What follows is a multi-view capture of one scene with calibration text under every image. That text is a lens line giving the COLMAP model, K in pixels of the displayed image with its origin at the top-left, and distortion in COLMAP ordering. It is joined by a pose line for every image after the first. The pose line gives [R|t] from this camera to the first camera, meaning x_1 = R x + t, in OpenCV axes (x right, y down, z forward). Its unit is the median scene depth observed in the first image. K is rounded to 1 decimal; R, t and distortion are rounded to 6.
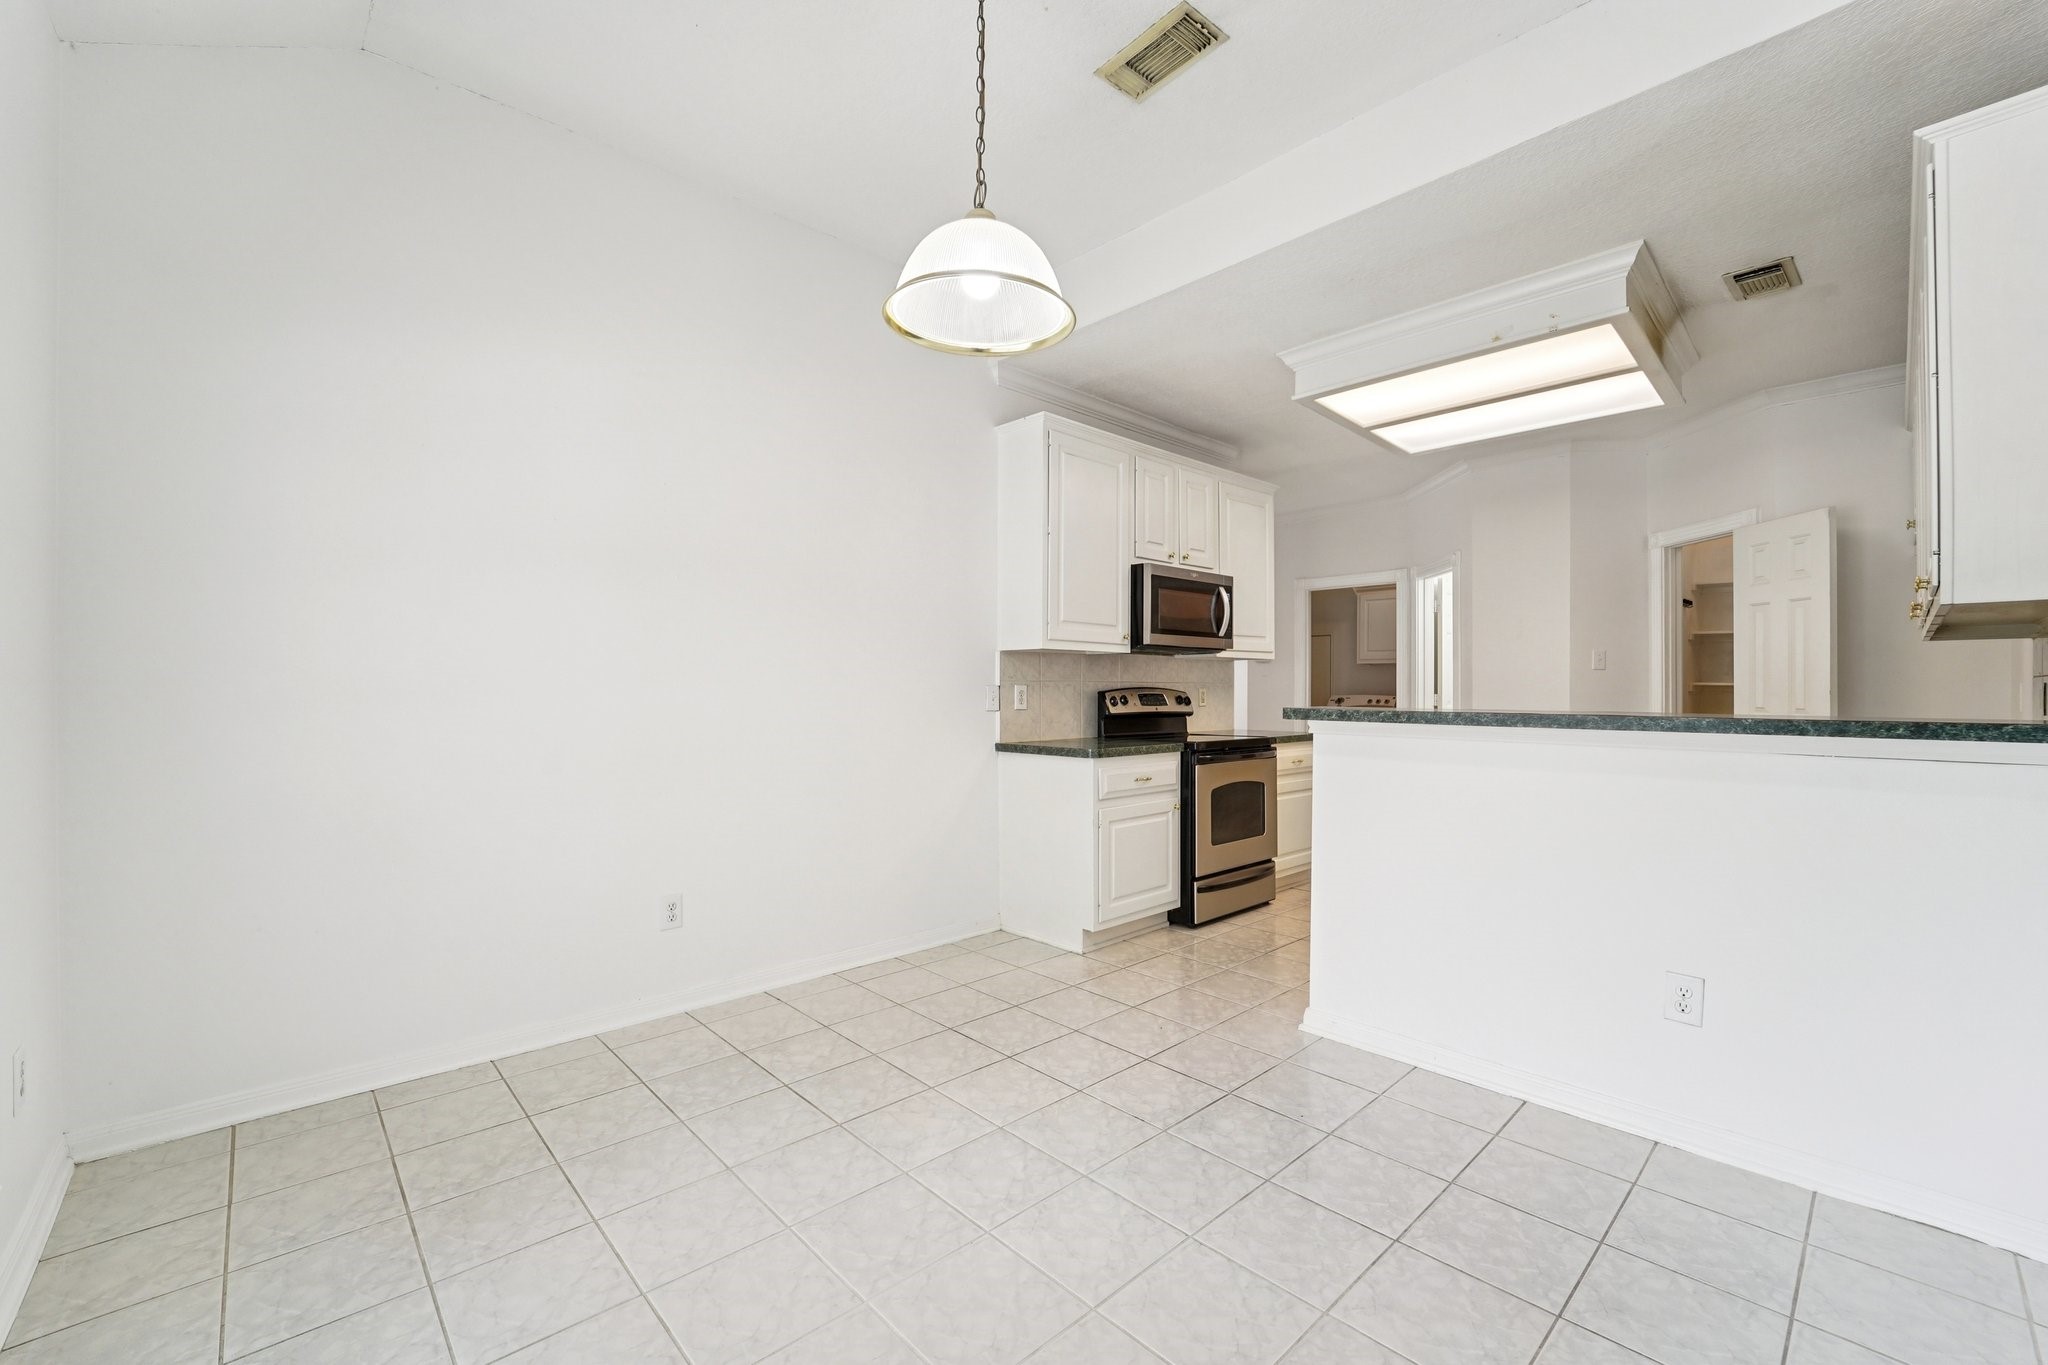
lens RADIAL K [[841.2, 0, 1024.1], [0, 841.2, 695.4], [0, 0, 1]] dist [-0.019381, -0.000487]
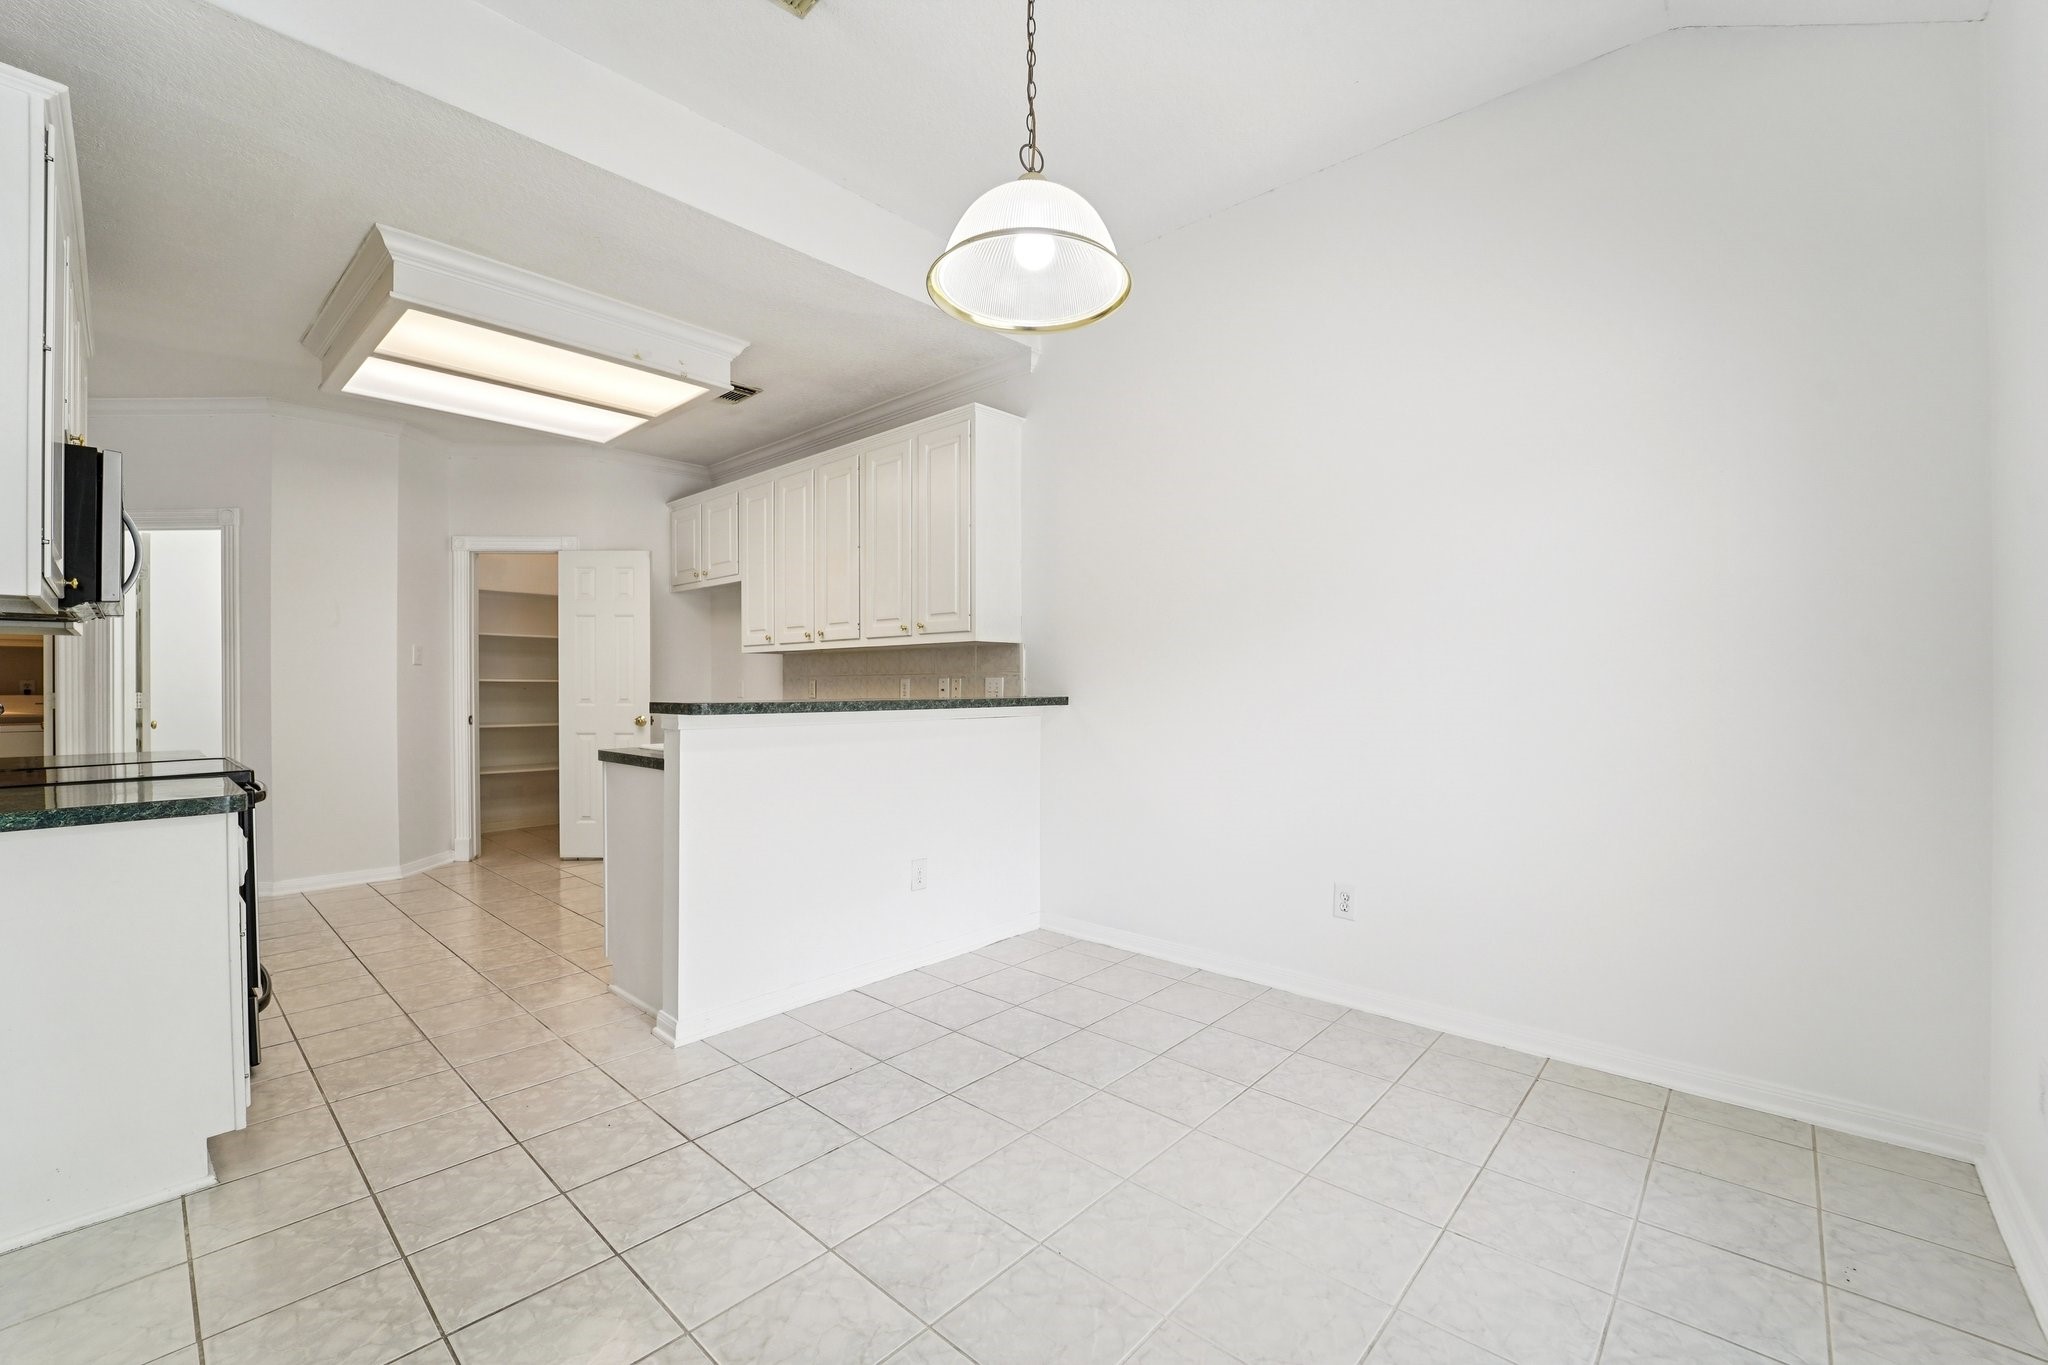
lens RADIAL K [[841.2, 0, 1027.7], [0, 841.2, 686.2], [0, 0, 1]] dist [-0.019381, -0.000487]
pose [[-0.083866, -0.004465, 0.996467, -0.493317], [0.011469, 0.999919, 0.005446, -0.003784], [-0.996411, 0.011885, -0.083808, 0.534527]]
